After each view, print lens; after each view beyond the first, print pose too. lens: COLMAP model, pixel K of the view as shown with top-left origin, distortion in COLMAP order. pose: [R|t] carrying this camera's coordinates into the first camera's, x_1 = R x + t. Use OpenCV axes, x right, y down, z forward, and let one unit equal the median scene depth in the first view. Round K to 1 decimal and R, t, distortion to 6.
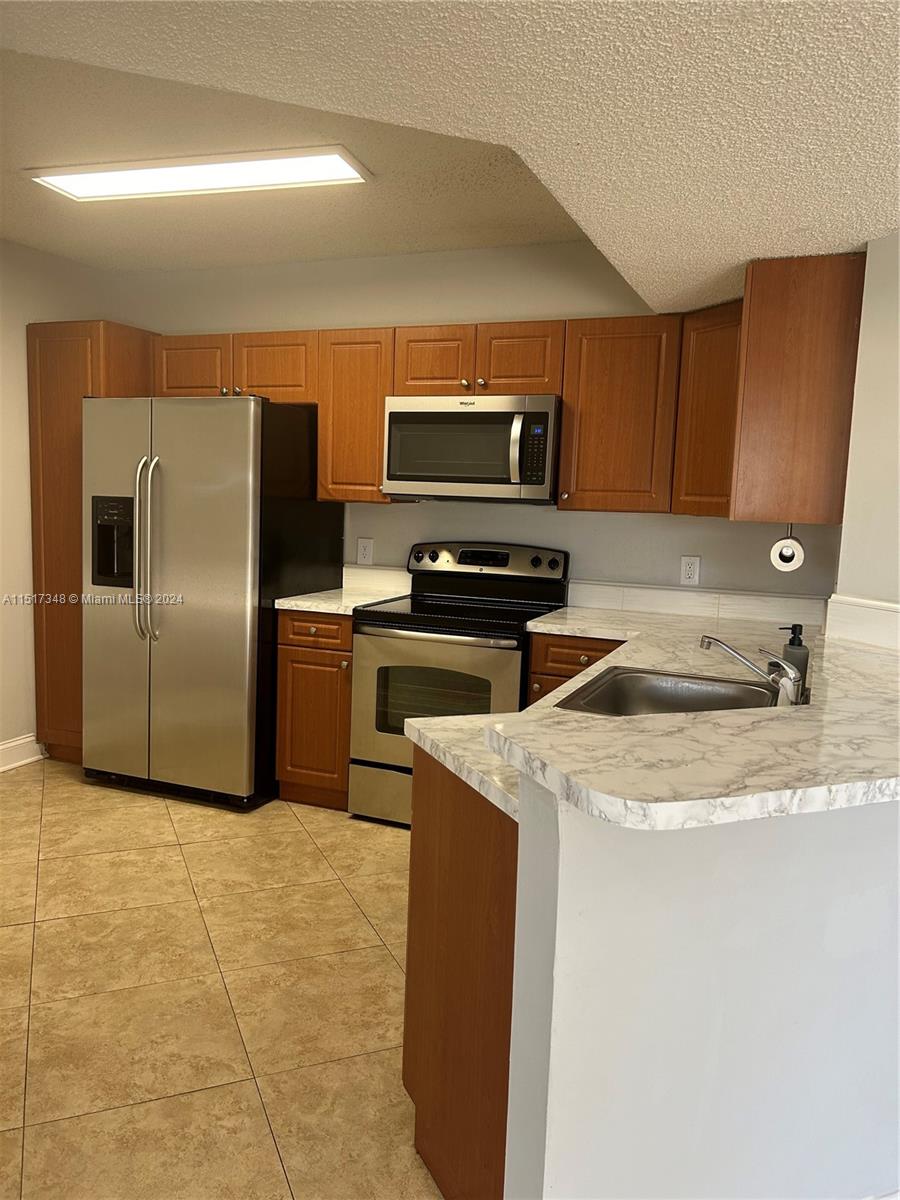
lens RADIAL K [[908.8, 0, 456.9], [0, 908.8, 613.5], [0, 0, 1]] dist [0.048144, -0.058916]
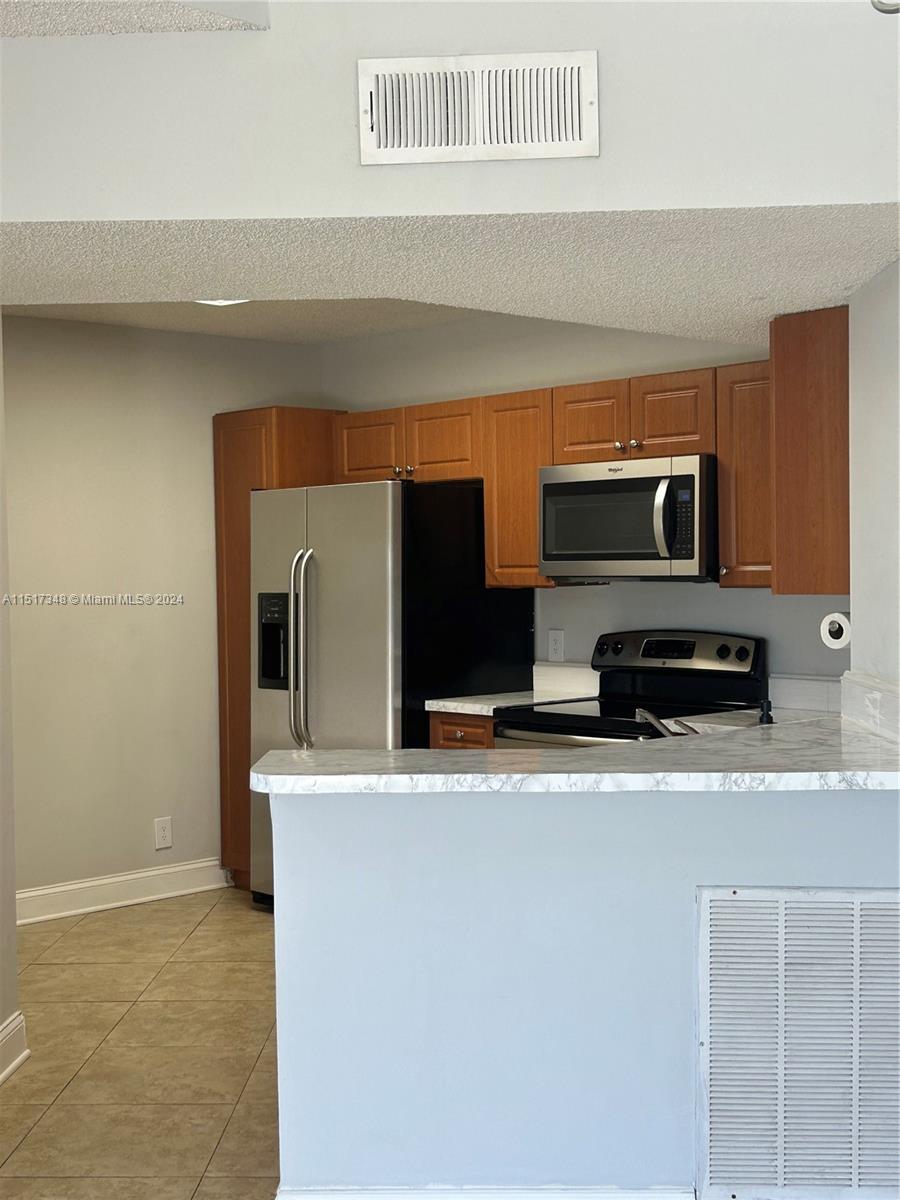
lens RADIAL K [[1581.3, 0, 458.4], [0, 1581.3, 617.7], [0, 0, 1]] dist [0.048972, 0.000000]
pose [[0.911152, -0.033755, -0.410685, 0.468726], [-0.007961, 0.995011, -0.099445, 0.057544], [0.411993, 0.093879, 0.906338, -0.394383]]
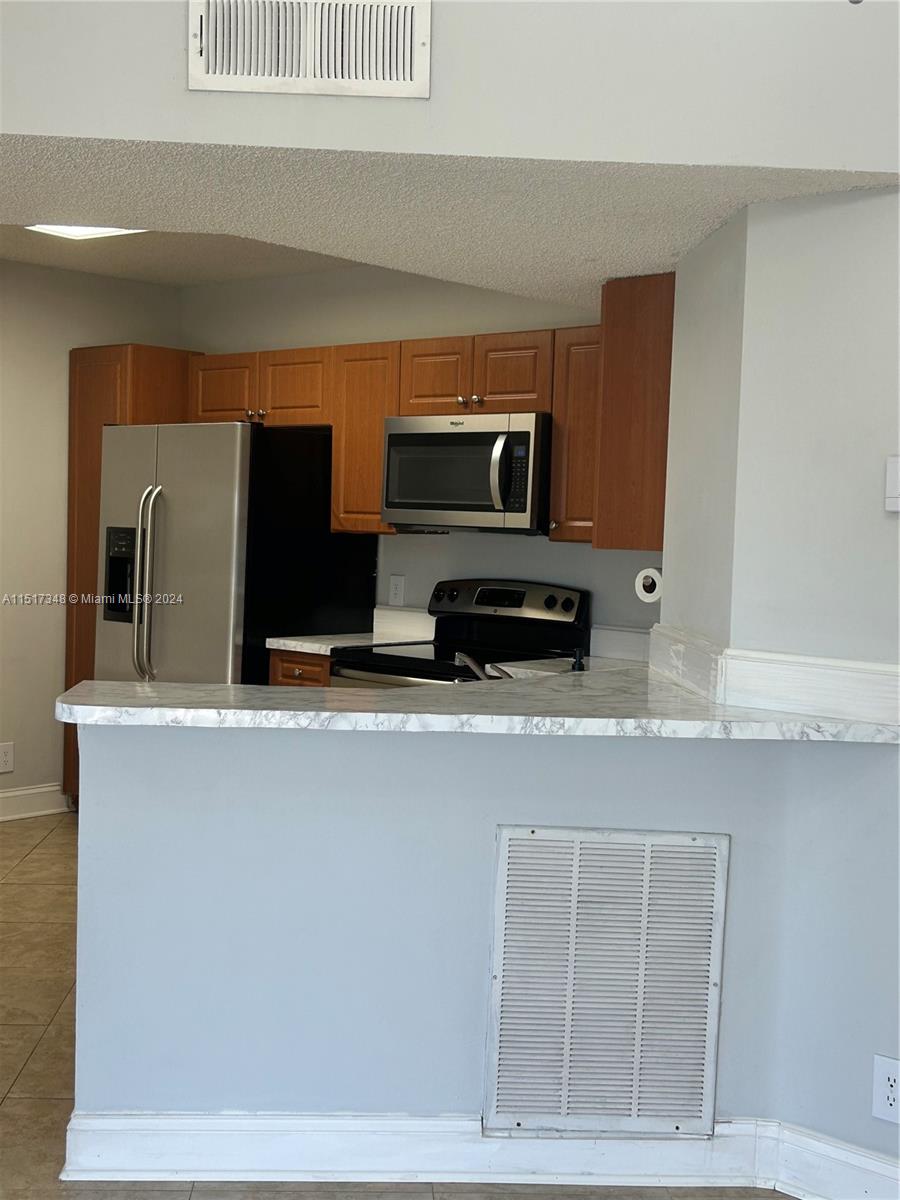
lens RADIAL K [[1479.7, 0, 457.2], [0, 1479.7, 612.2], [0, 0, 1]] dist [0.057023, 0.000000]
pose [[0.943914, 0.016745, -0.329767, 0.477381], [-0.042565, 0.996551, -0.071234, 0.057155], [0.327437, 0.081275, 0.941371, -0.346664]]
